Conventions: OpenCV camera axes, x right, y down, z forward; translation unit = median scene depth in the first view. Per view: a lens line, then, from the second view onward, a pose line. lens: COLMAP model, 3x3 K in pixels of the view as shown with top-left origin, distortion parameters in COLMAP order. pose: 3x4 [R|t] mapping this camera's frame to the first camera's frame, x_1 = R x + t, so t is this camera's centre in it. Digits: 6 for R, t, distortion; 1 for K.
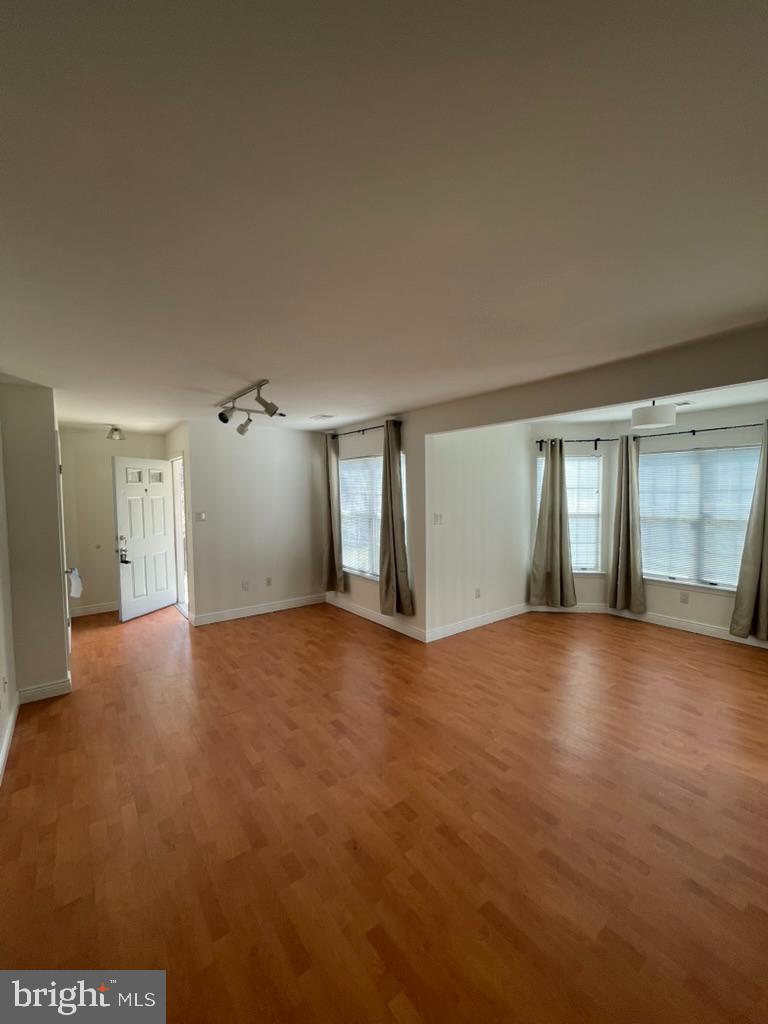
lens RADIAL K [[416.3, 0, 386.9], [0, 416.3, 513.6], [0, 0, 1]] dist [-0.001690, -0.000435]
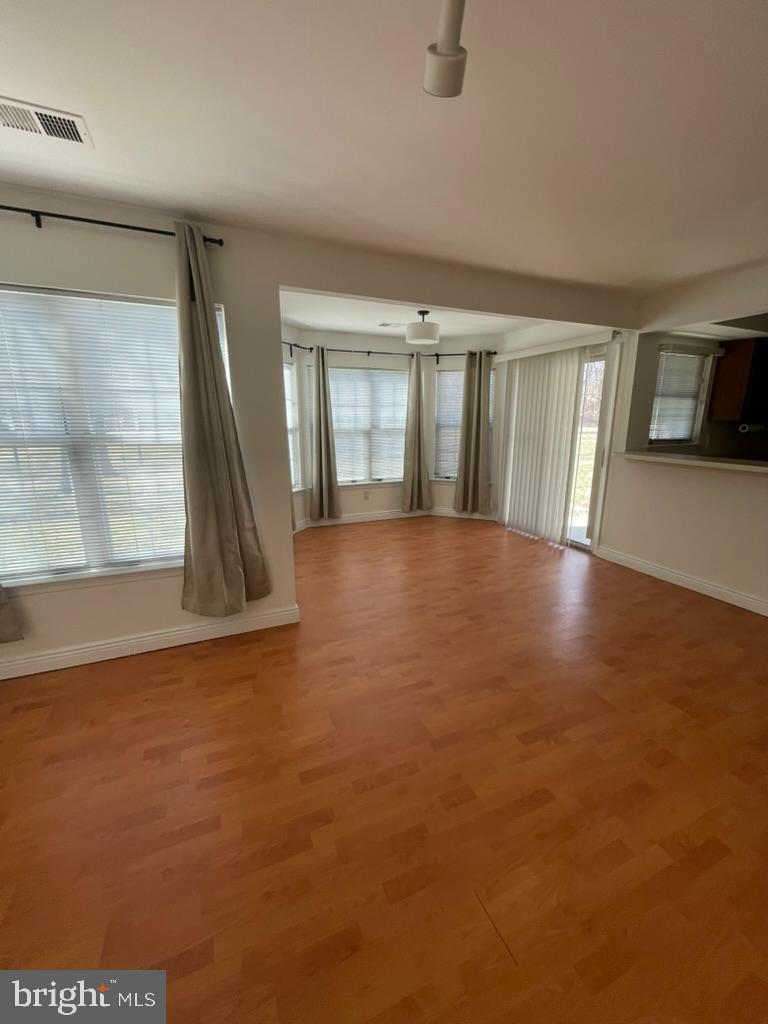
lens RADIAL K [[416.3, 0, 386.9], [0, 416.3, 513.6], [0, 0, 1]] dist [-0.001690, -0.000435]
pose [[0.231710, -0.210311, 0.949779, -0.451443], [0.051350, 0.977633, 0.203951, 0.009725], [-0.971429, 0.001514, 0.237326, 0.665919]]
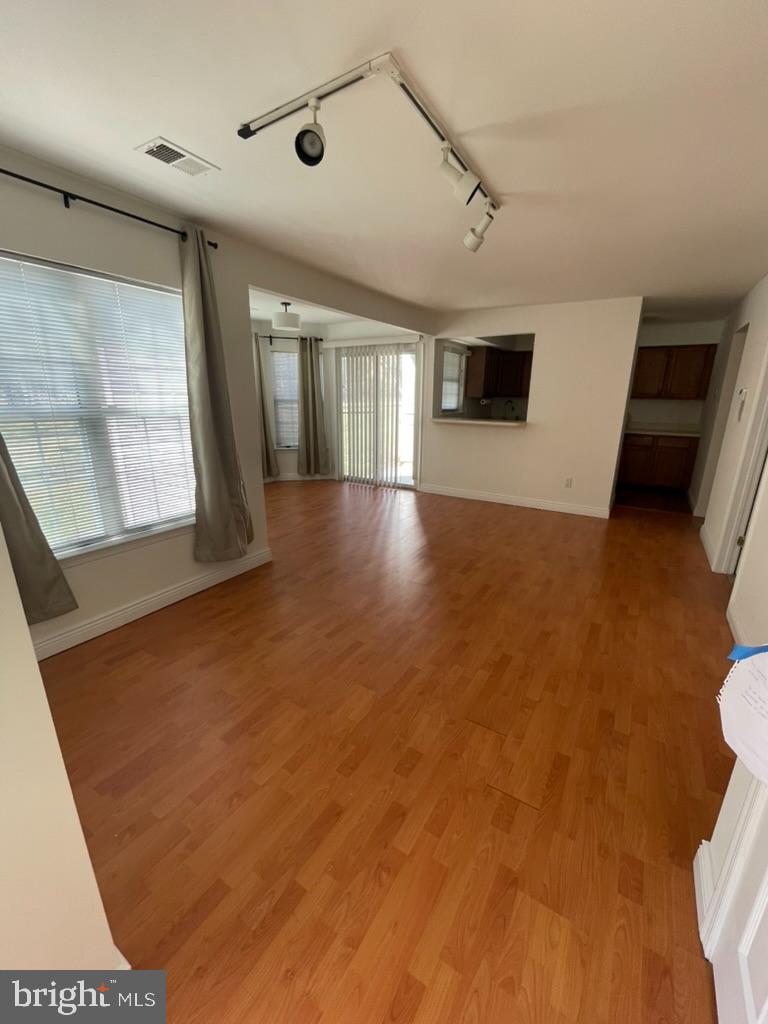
lens RADIAL K [[416.3, 0, 386.9], [0, 416.3, 513.6], [0, 0, 1]] dist [-0.001690, -0.000435]
pose [[-0.358683, -0.251977, 0.898807, -0.677273], [0.045813, 0.956965, 0.286563, -0.006603], [-0.932335, 0.143962, -0.331704, 0.993330]]
